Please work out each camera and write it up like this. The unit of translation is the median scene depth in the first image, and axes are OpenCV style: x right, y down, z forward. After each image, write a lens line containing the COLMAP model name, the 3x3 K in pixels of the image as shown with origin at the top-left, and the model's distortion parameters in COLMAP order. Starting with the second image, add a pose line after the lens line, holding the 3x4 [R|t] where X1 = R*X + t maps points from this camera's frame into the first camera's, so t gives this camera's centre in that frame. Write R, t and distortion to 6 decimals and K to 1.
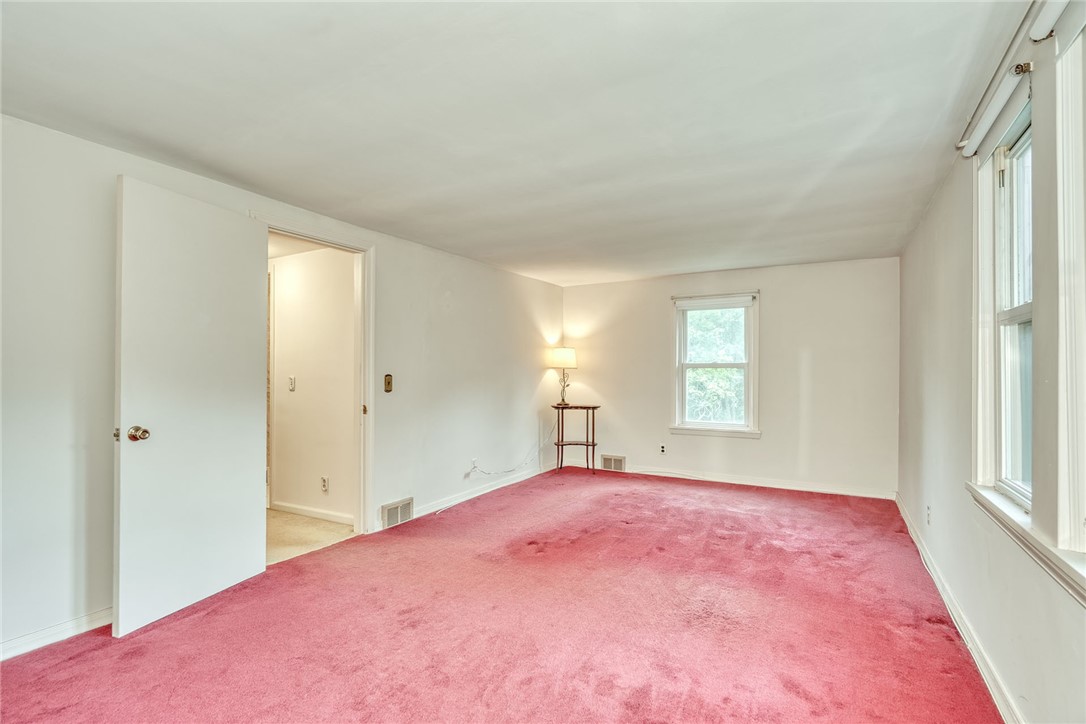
lens RADIAL K [[499.1, 0, 540.0], [0, 499.1, 365.9], [0, 0, 1]] dist [-0.003901, 0.000328]
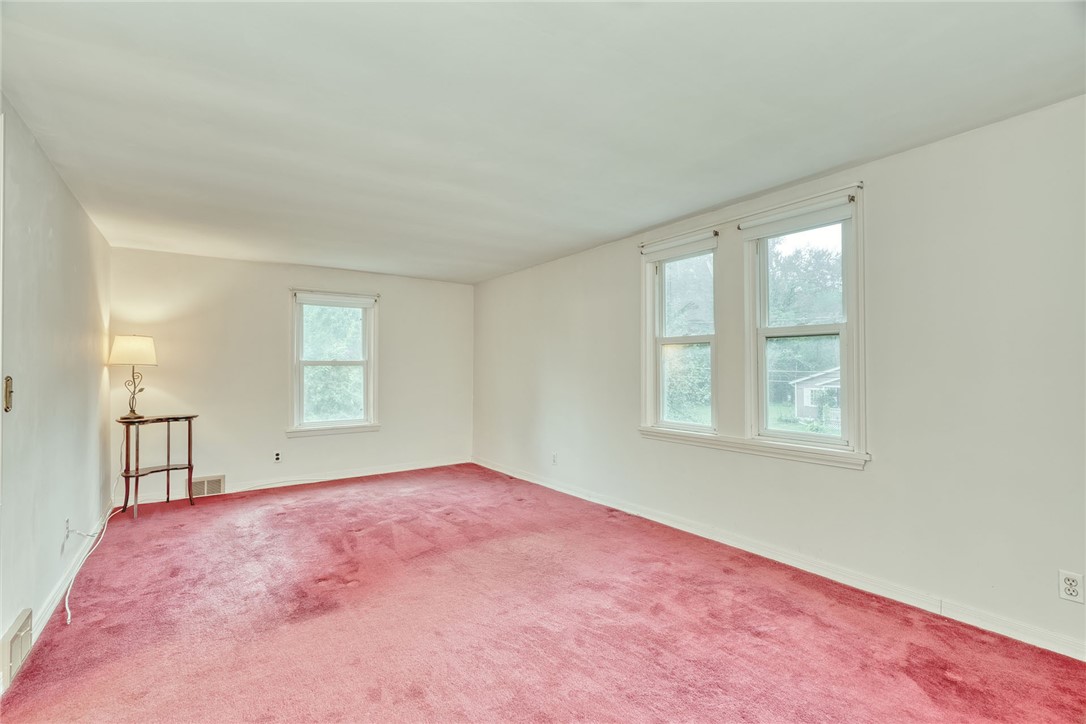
lens RADIAL K [[499.1, 0, 540.8], [0, 499.1, 362.4], [0, 0, 1]] dist [-0.003901, 0.000328]
pose [[0.416387, 0.007050, 0.909160, -0.385186], [-0.003423, 0.999975, -0.006186, 0.002679], [-0.909181, -0.000536, 0.416401, 0.215386]]
